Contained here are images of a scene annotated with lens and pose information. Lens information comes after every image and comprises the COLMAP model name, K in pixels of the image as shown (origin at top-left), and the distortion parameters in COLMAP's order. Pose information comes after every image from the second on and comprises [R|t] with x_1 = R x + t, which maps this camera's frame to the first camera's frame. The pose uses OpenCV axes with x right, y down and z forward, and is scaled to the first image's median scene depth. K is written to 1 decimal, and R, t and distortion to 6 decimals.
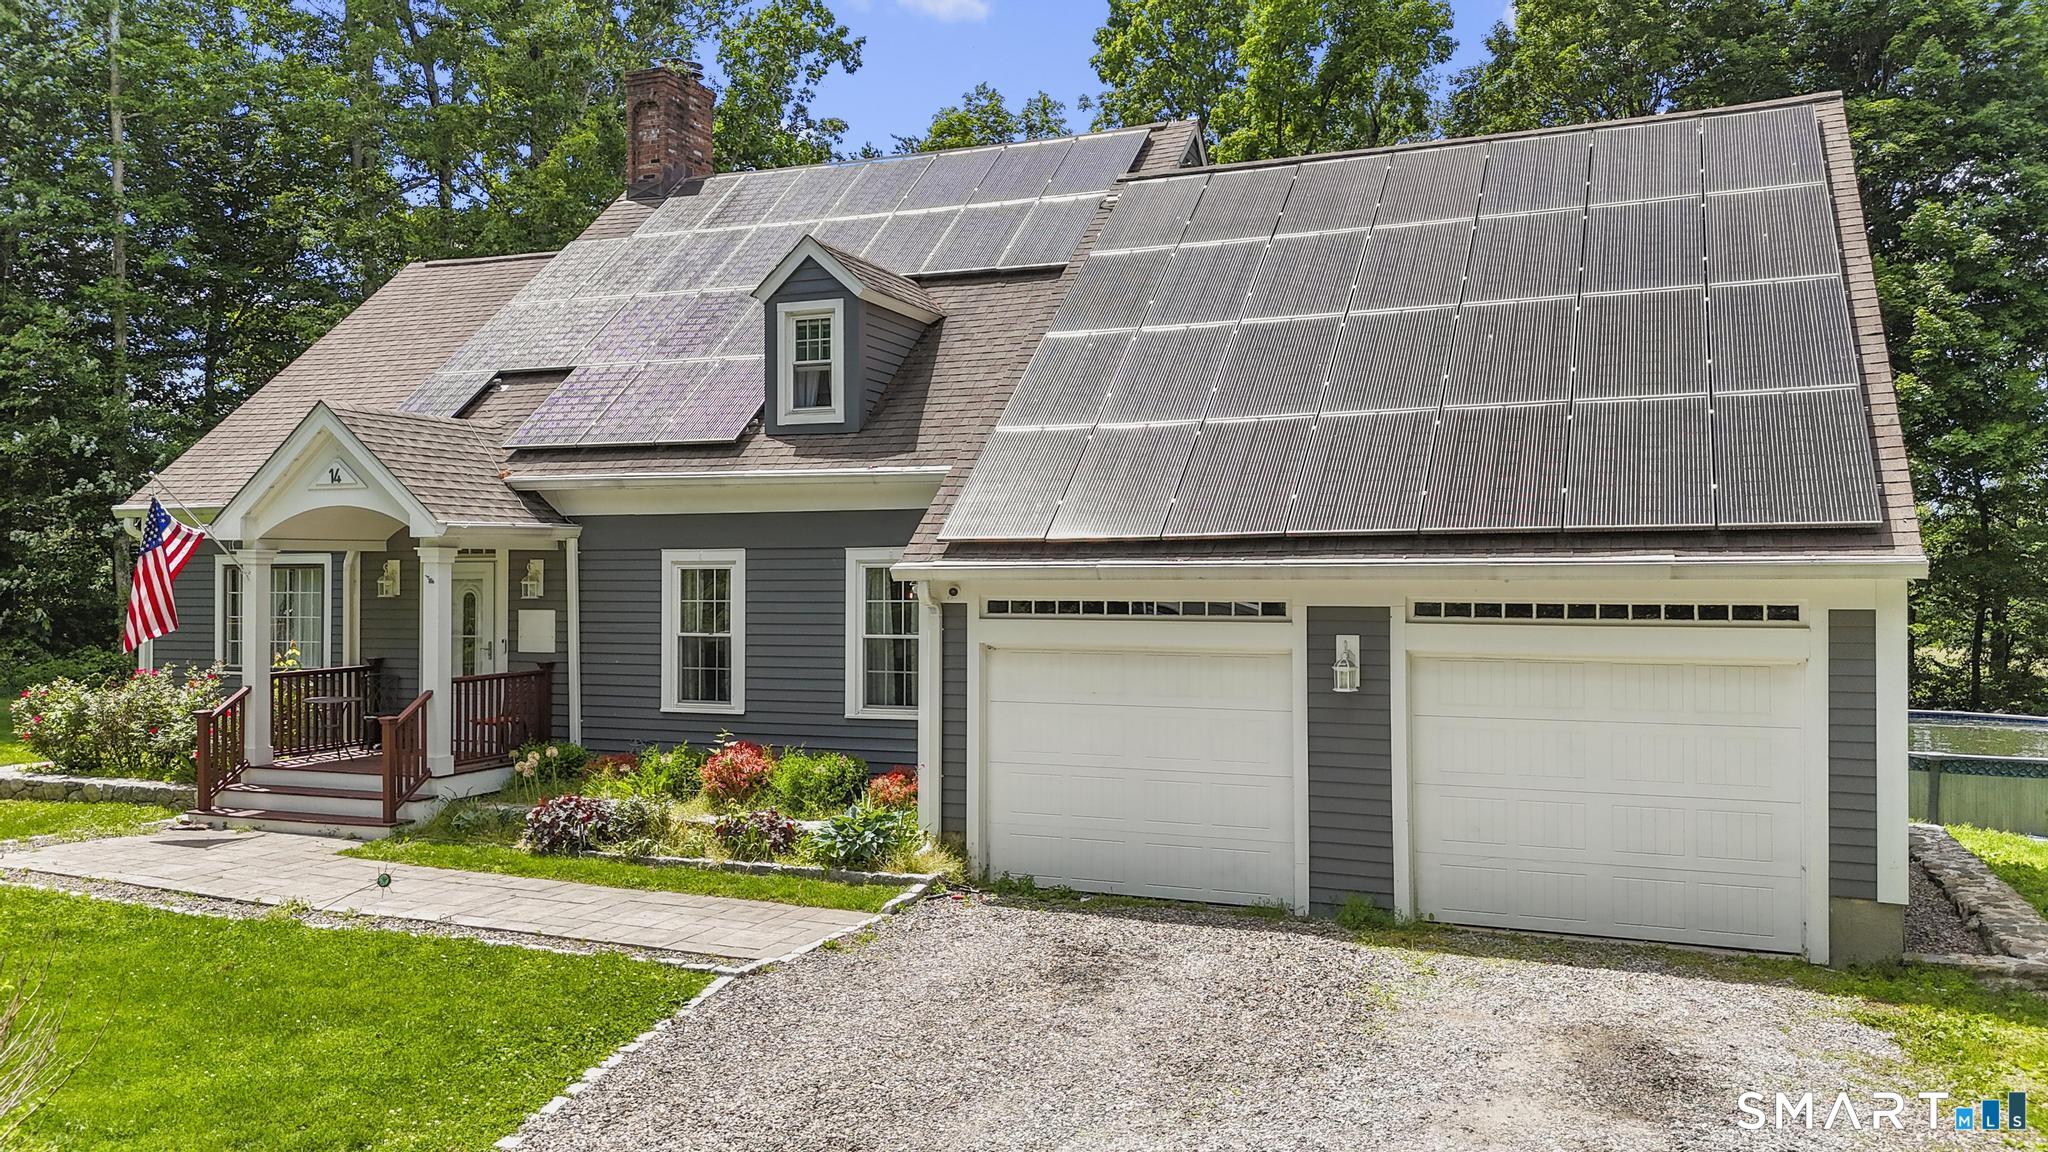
lens RADIAL K [[1524.2, 0, 1024.0], [0, 1524.2, 576.0], [0, 0, 1]] dist [0.043058, -0.003876]
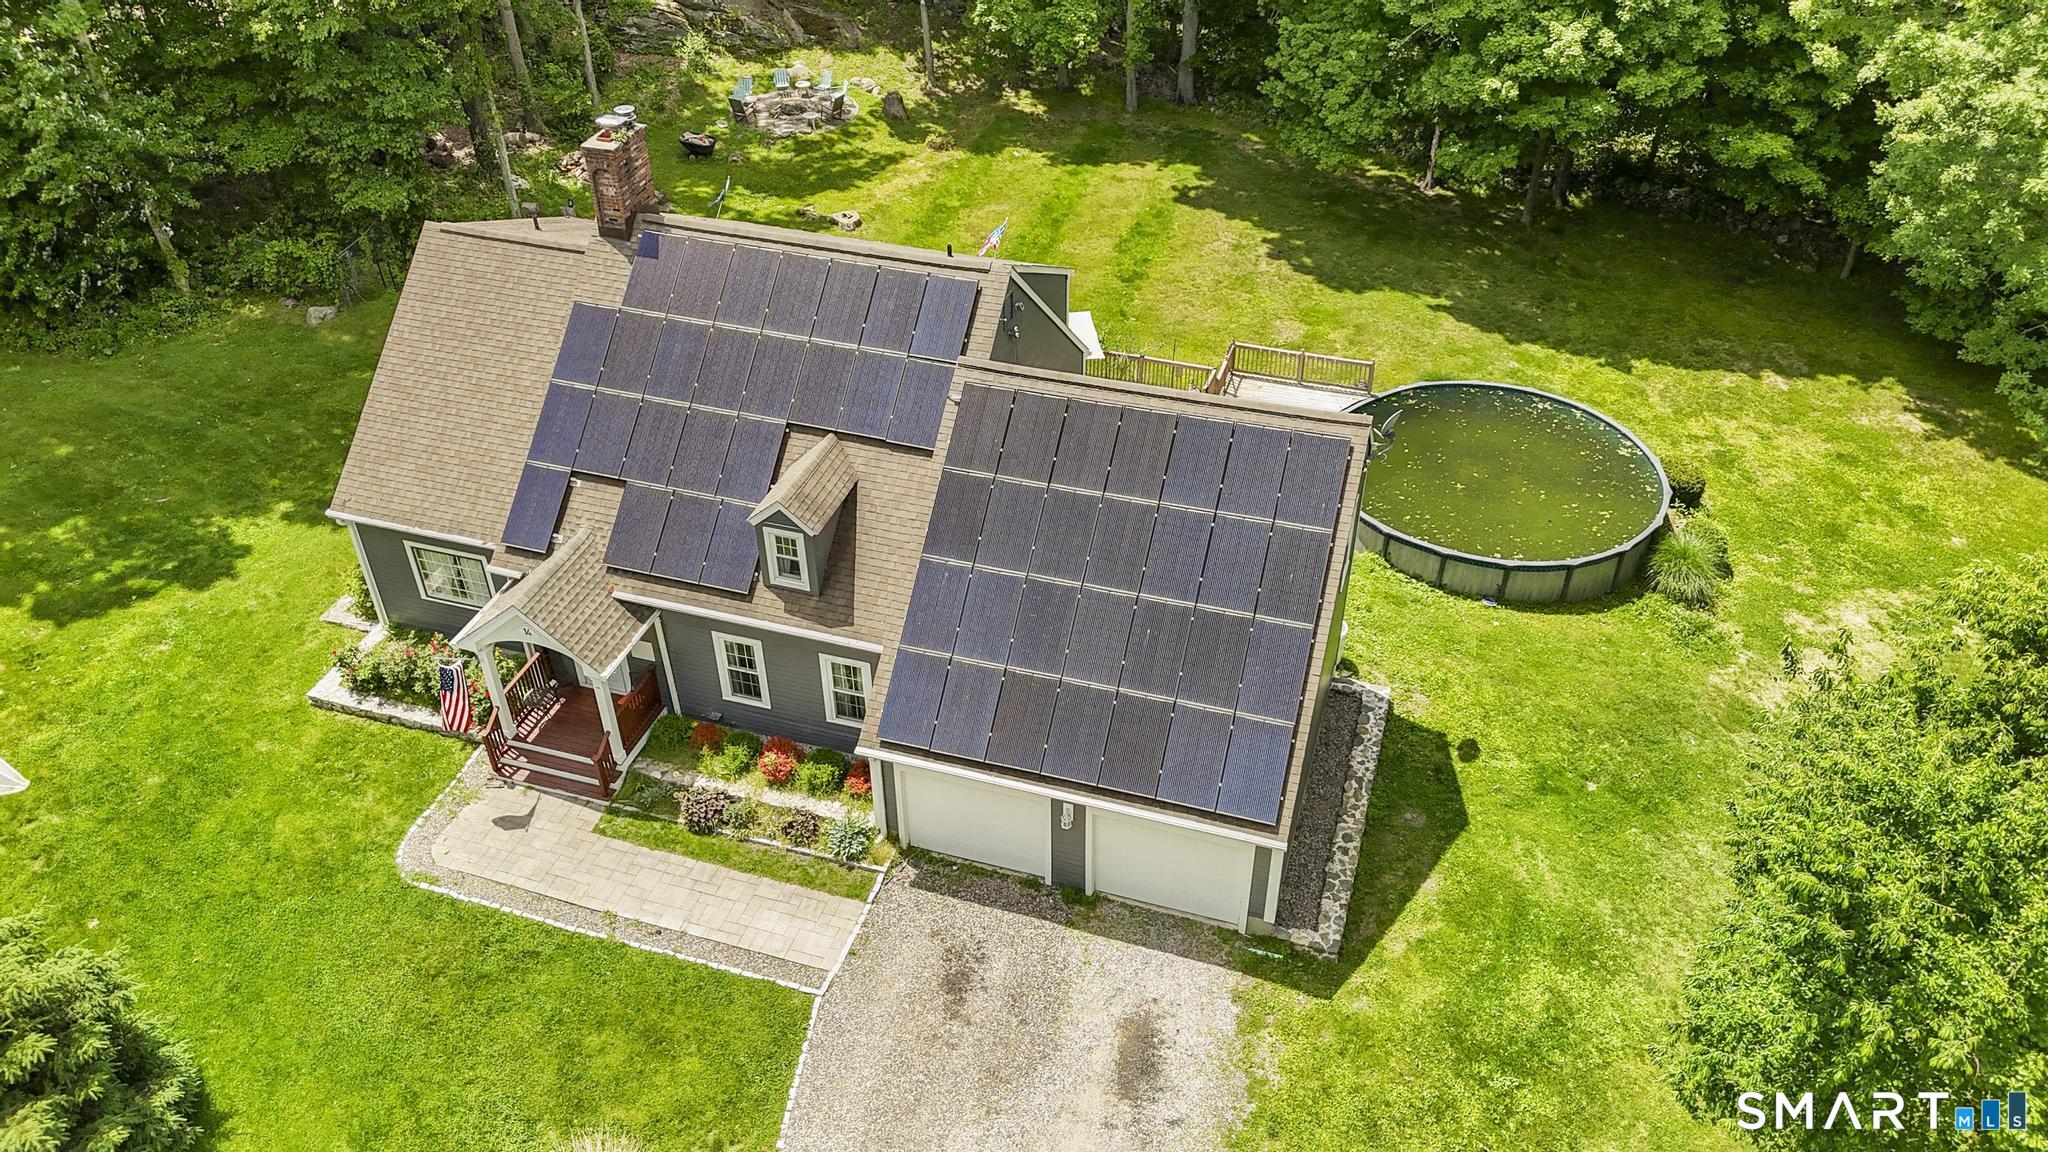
lens RADIAL K [[1521.1, 0, 1015.5], [0, 1521.1, 554.9], [0, 0, 1]] dist [0.077586, -0.073828]
pose [[0.996884, -0.059762, 0.051477, 0.032837], [0.015980, 0.792126, 0.610148, -1.224563], [-0.077240, -0.607425, 0.790613, -0.403421]]
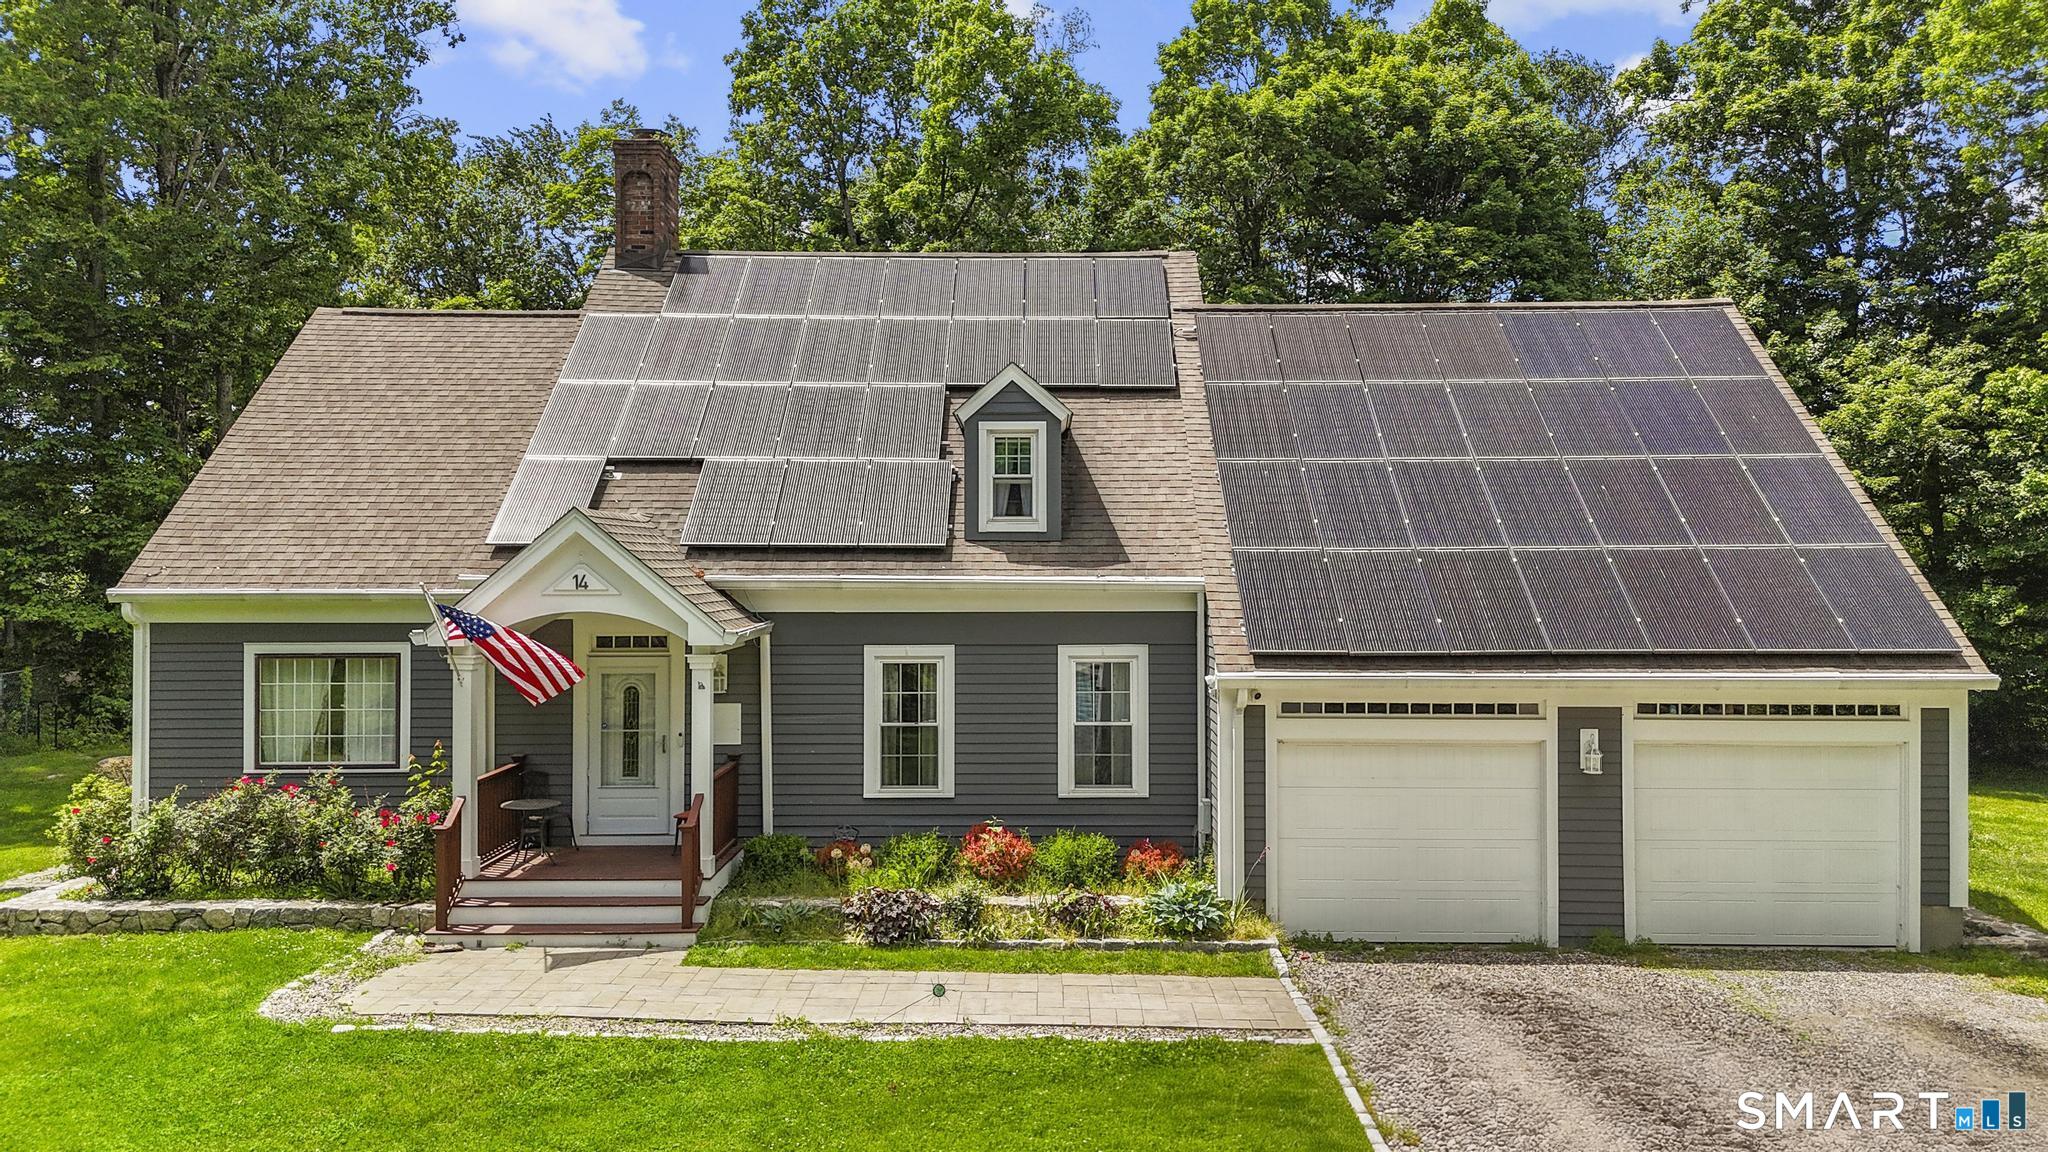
lens RADIAL K [[1521.1, 0, 1015.5], [0, 1521.1, 554.9], [0, 0, 1]] dist [0.077586, -0.073828]
pose [[0.928822, 0.002949, 0.370514, -0.557207], [-0.000964, 0.999984, -0.005543, -0.078009], [-0.370525, 0.004792, 0.928810, -0.028663]]
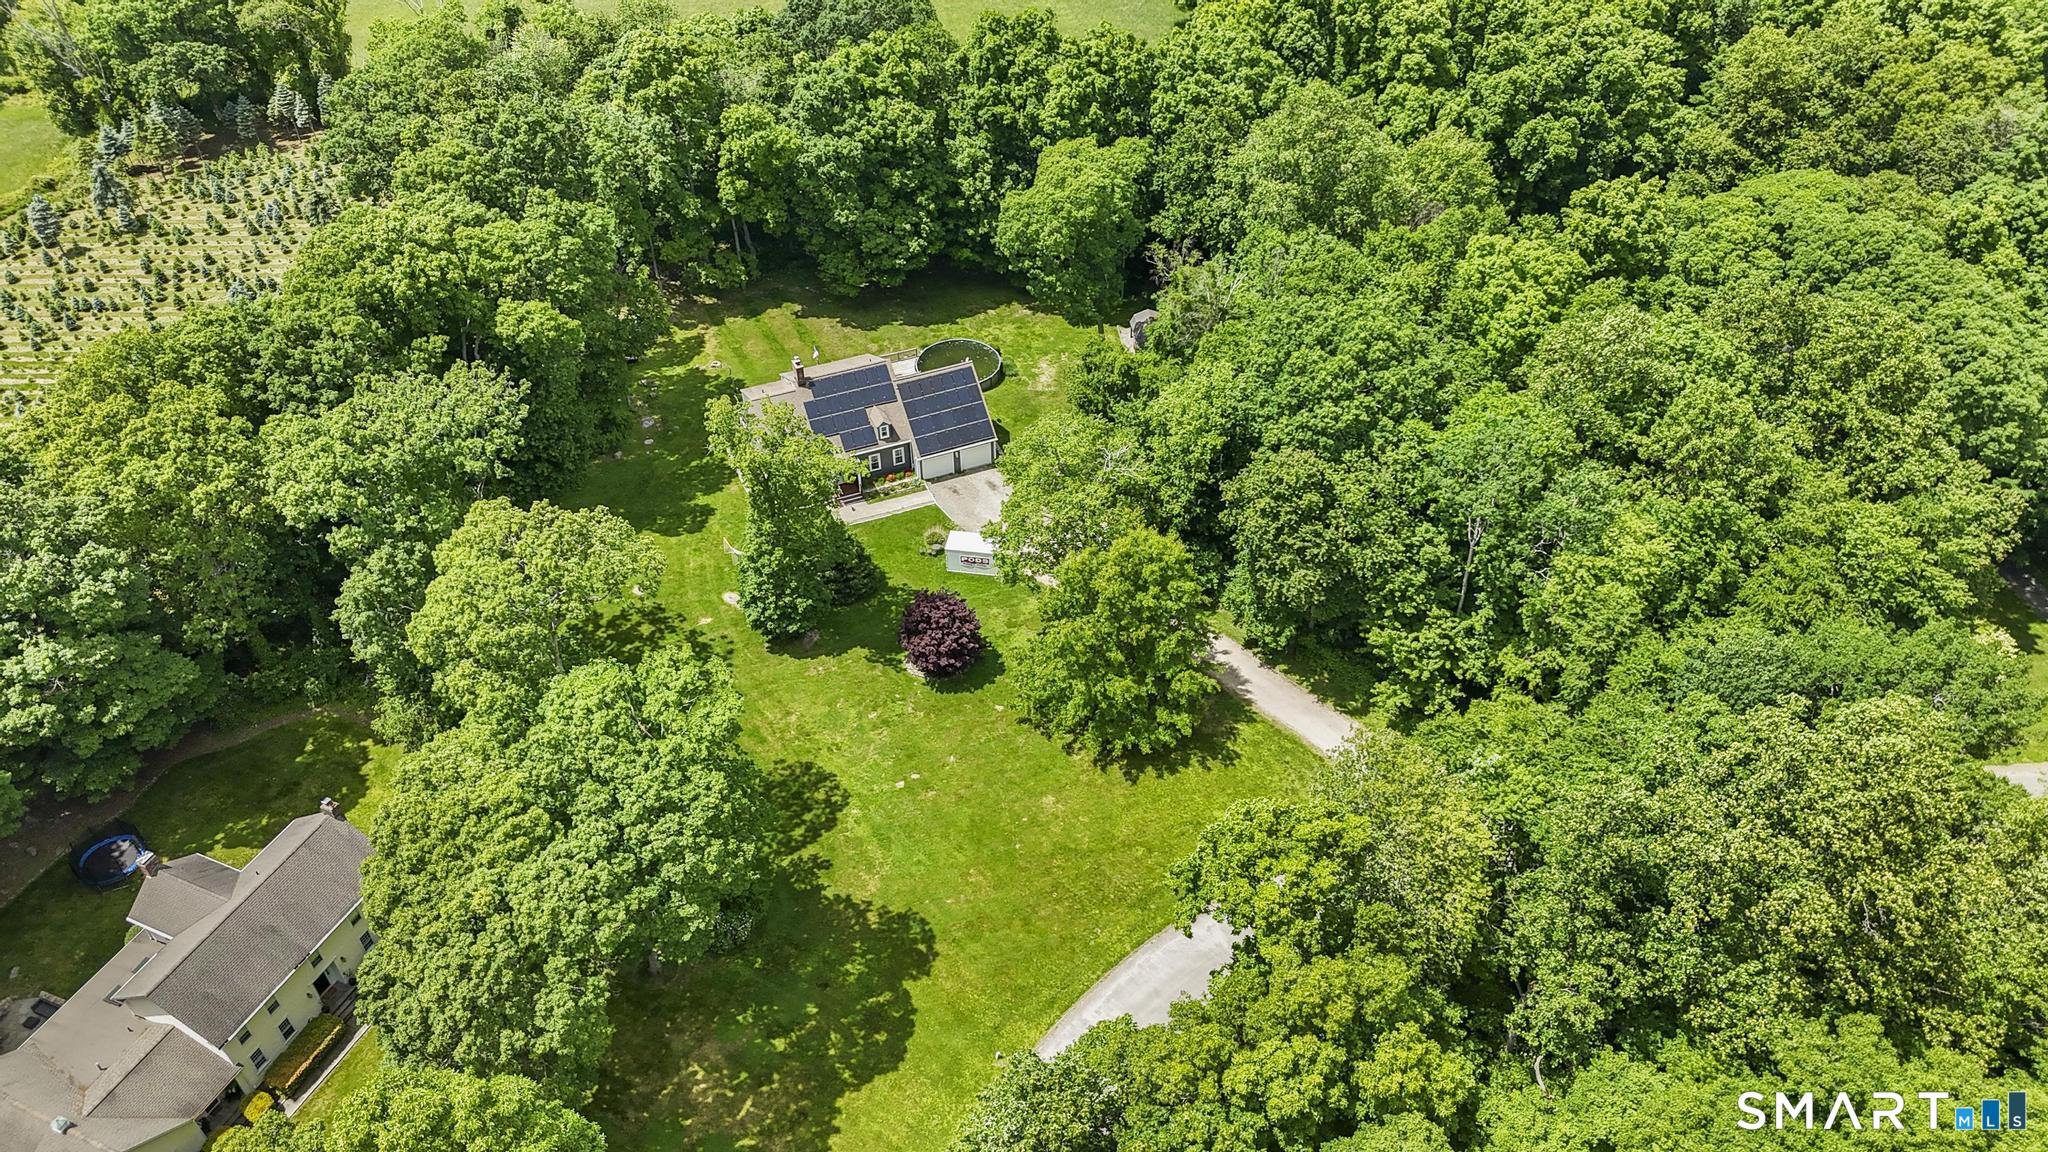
lens RADIAL K [[1521.1, 0, 1015.5], [0, 1521.1, 554.9], [0, 0, 1]] dist [0.077586, -0.073828]
pose [[0.710257, -0.466682, 0.527013, -4.380939], [0.009172, 0.754731, 0.655970, -5.142177], [-0.703882, -0.461074, 0.540334, -4.355695]]
